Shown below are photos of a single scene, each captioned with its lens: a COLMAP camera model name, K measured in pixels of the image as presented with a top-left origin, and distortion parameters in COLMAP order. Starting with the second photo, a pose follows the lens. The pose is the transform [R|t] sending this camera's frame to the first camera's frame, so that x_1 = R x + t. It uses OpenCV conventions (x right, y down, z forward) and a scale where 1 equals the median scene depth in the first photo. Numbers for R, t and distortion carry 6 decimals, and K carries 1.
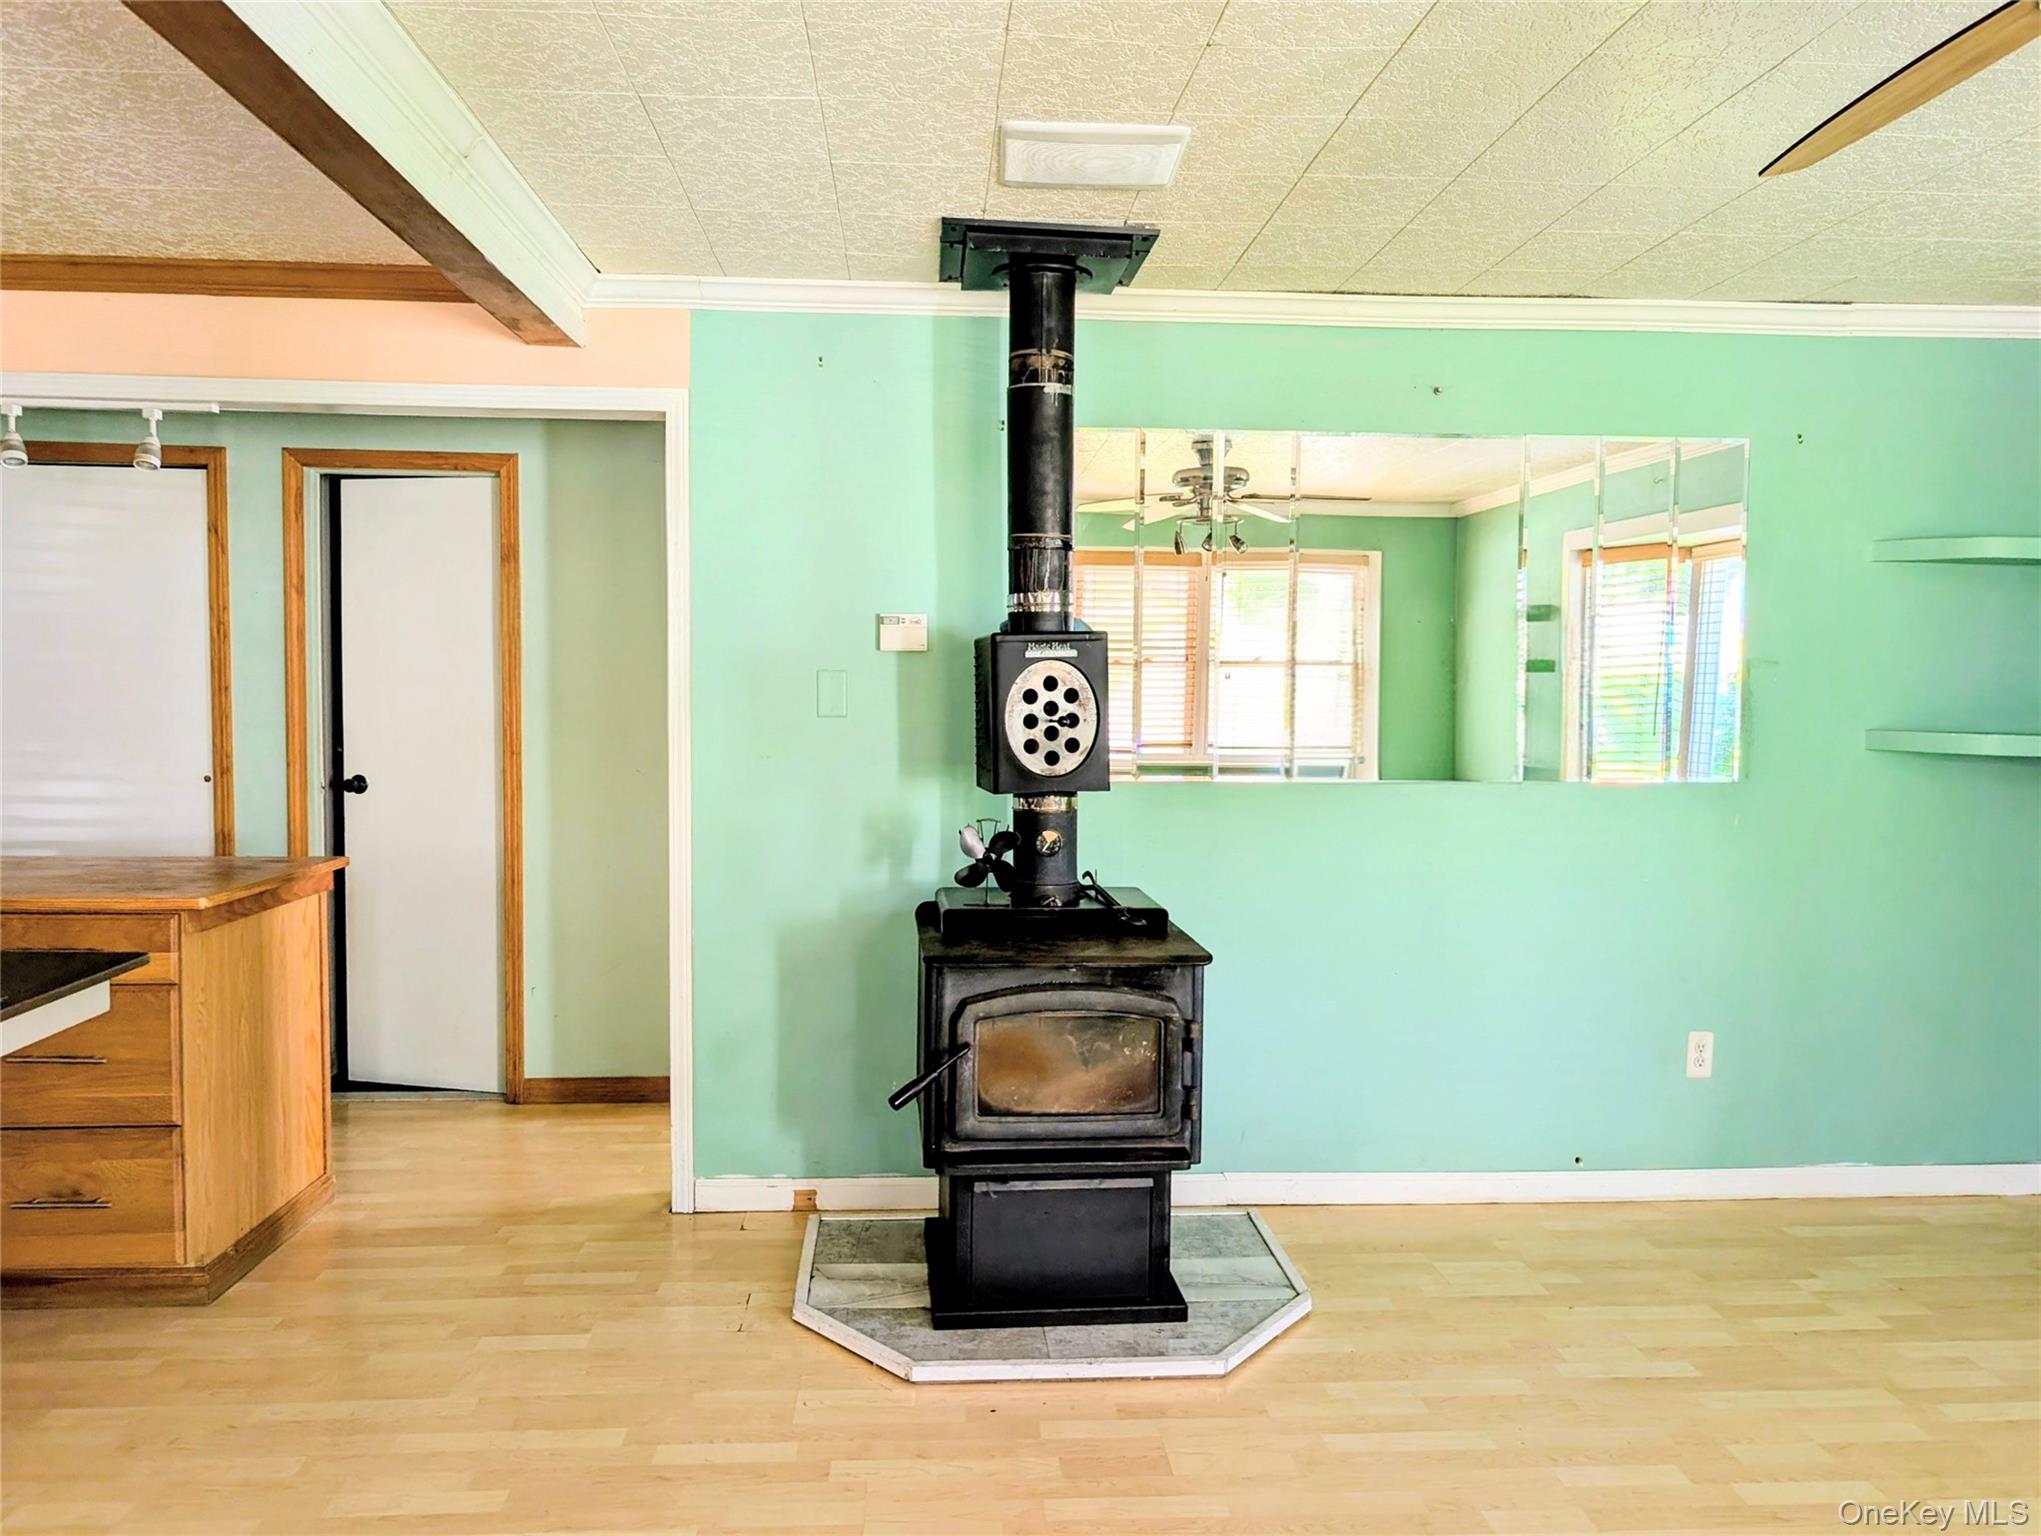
lens RADIAL K [[1517.0, 0, 1023.8], [0, 1517.0, 773.8], [0, 0, 1]] dist [0.032357, -0.035819]
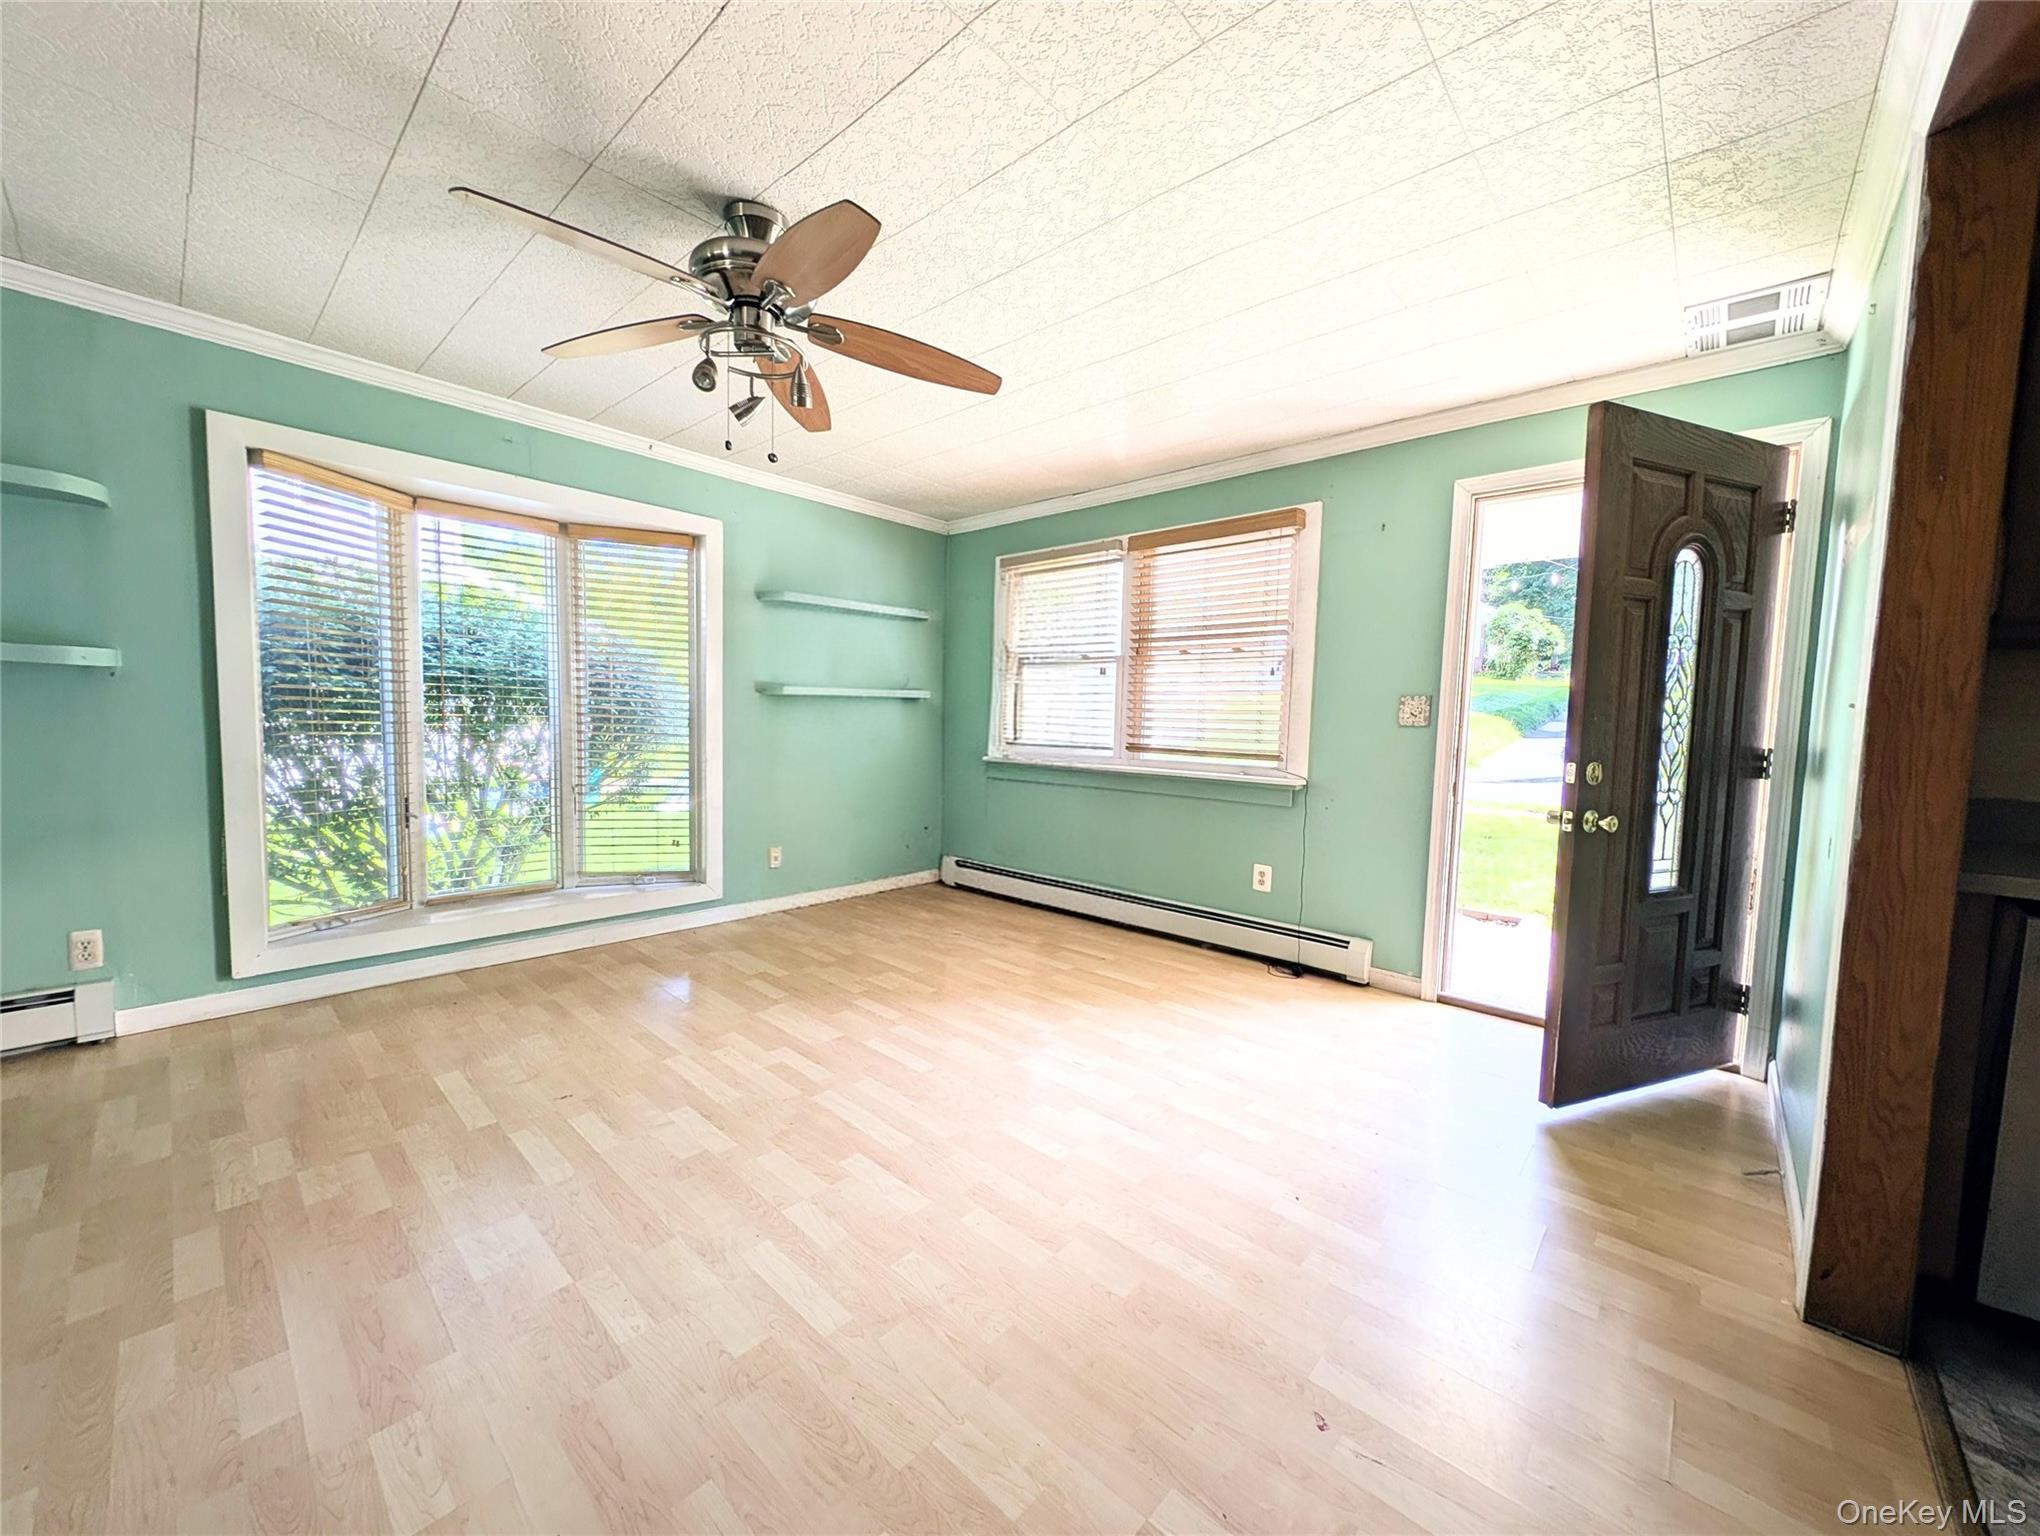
lens RADIAL K [[768.4, 0, 1029.7], [0, 768.4, 776.6], [0, 0, 1]] dist [-0.002350, -0.000996]
pose [[-0.706791, -0.083308, 0.702500, -0.234820], [0.008496, 0.991970, 0.126184, 0.027869], [-0.707371, 0.095154, -0.700408, 0.703424]]
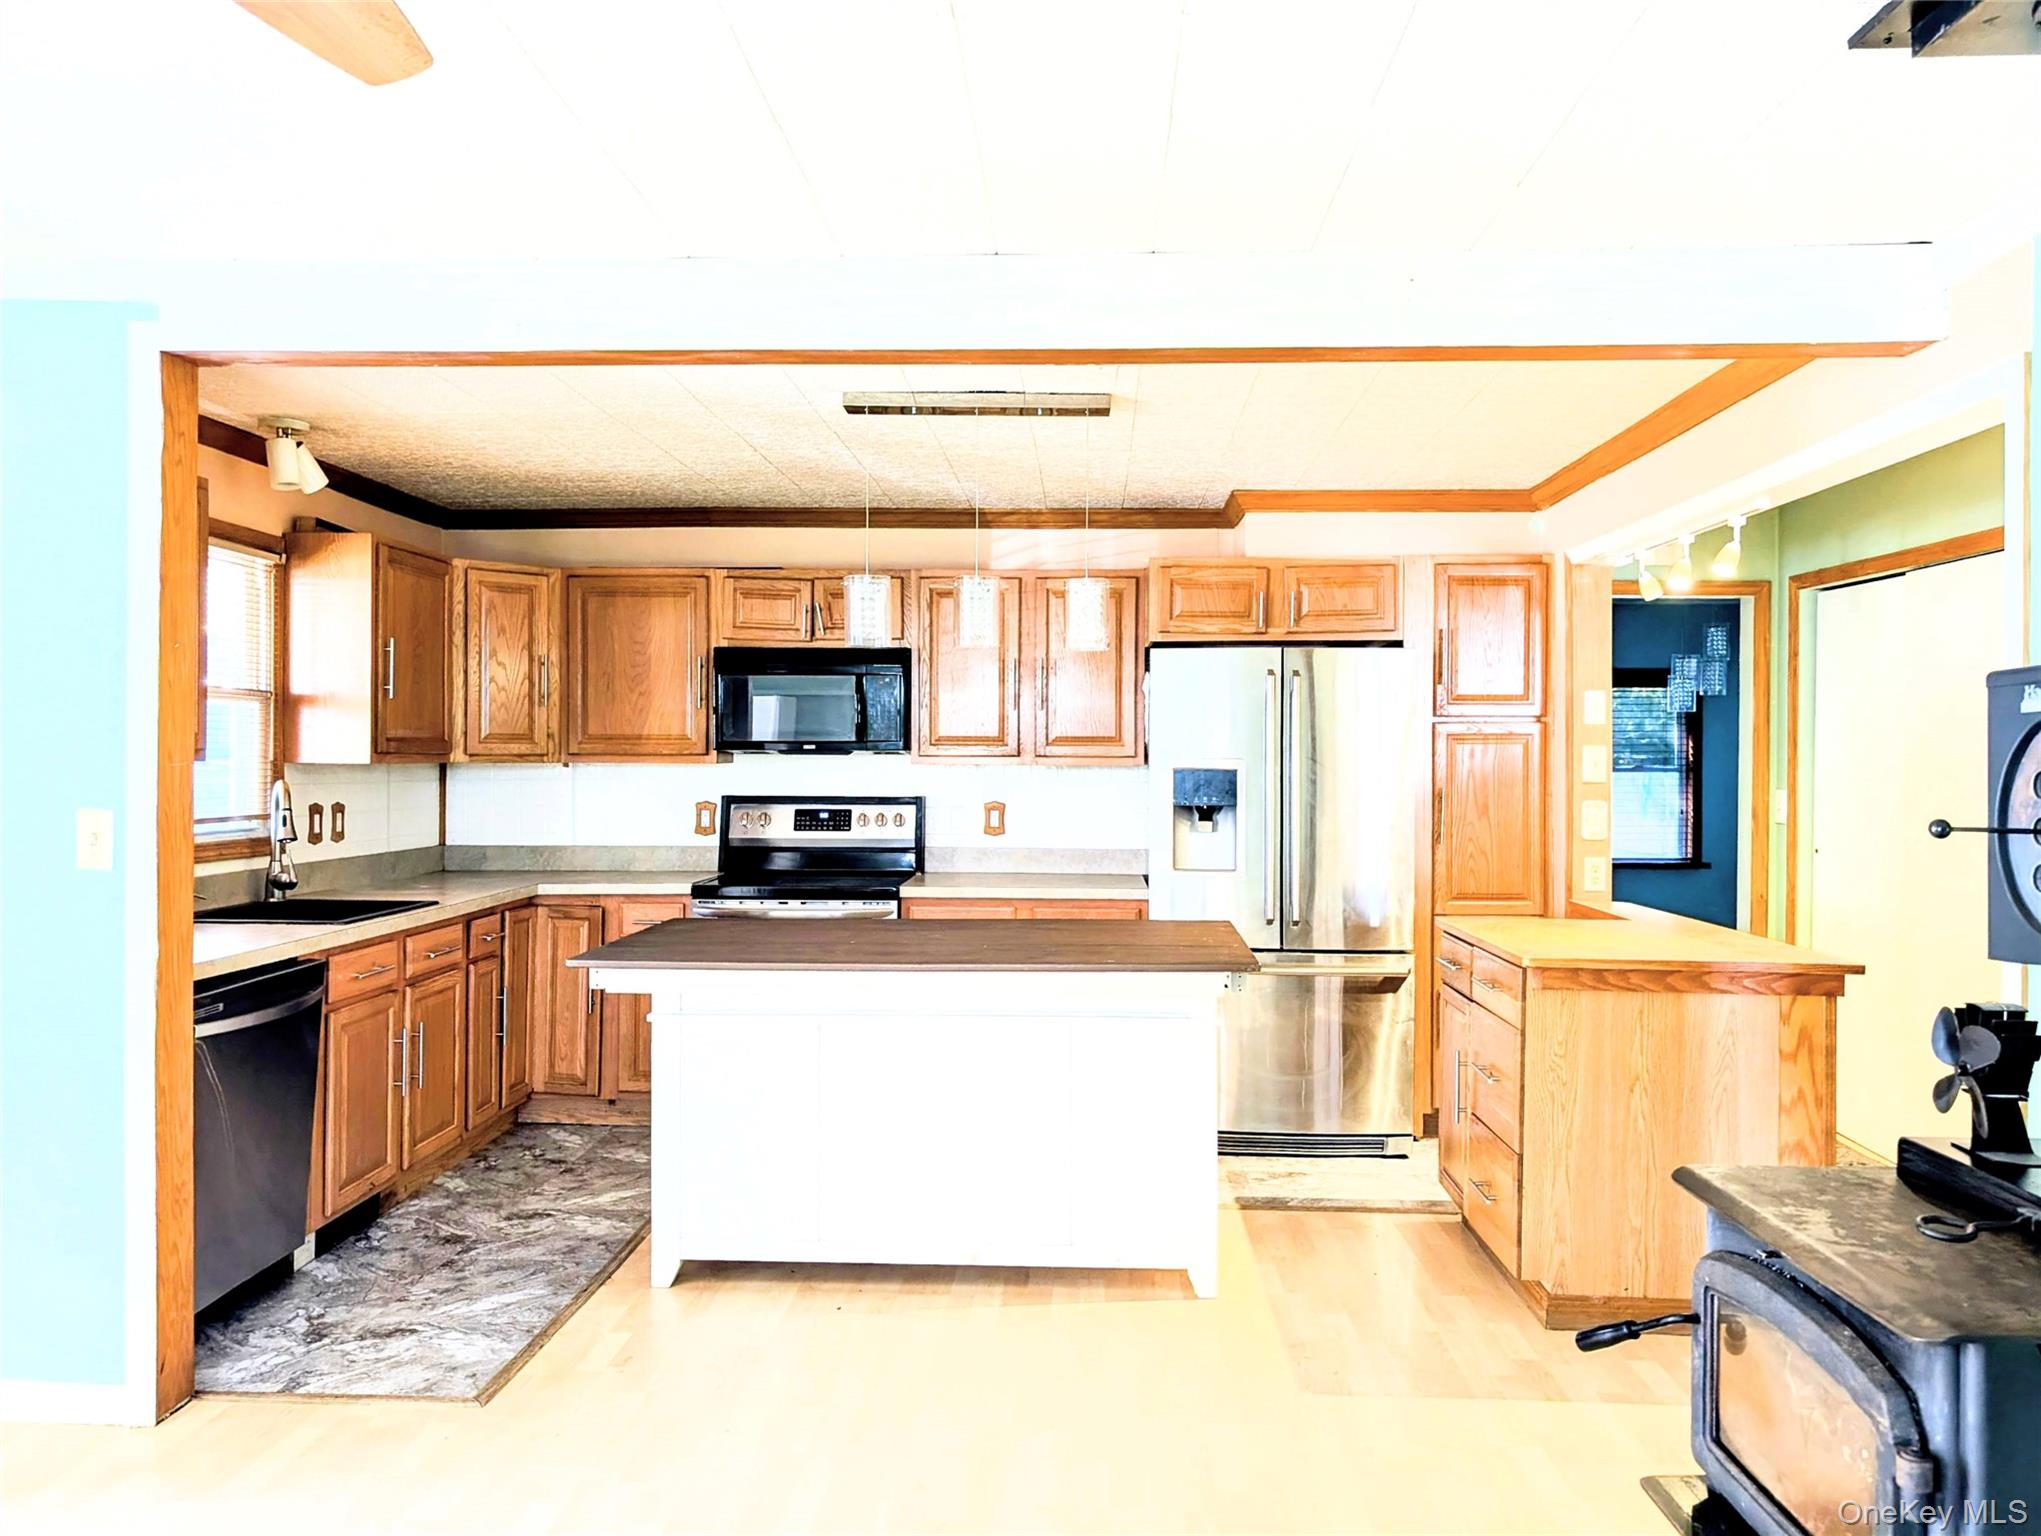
lens RADIAL K [[1428.9, 0, 1016.4], [0, 1428.9, 767.7], [0, 0, 1]] dist [0.005431, -0.005739]
pose [[-0.104205, -0.003833, -0.994548, 0.546934], [-0.069865, 0.997550, 0.003475, -0.036375], [0.992099, 0.069846, -0.104218, 0.684937]]
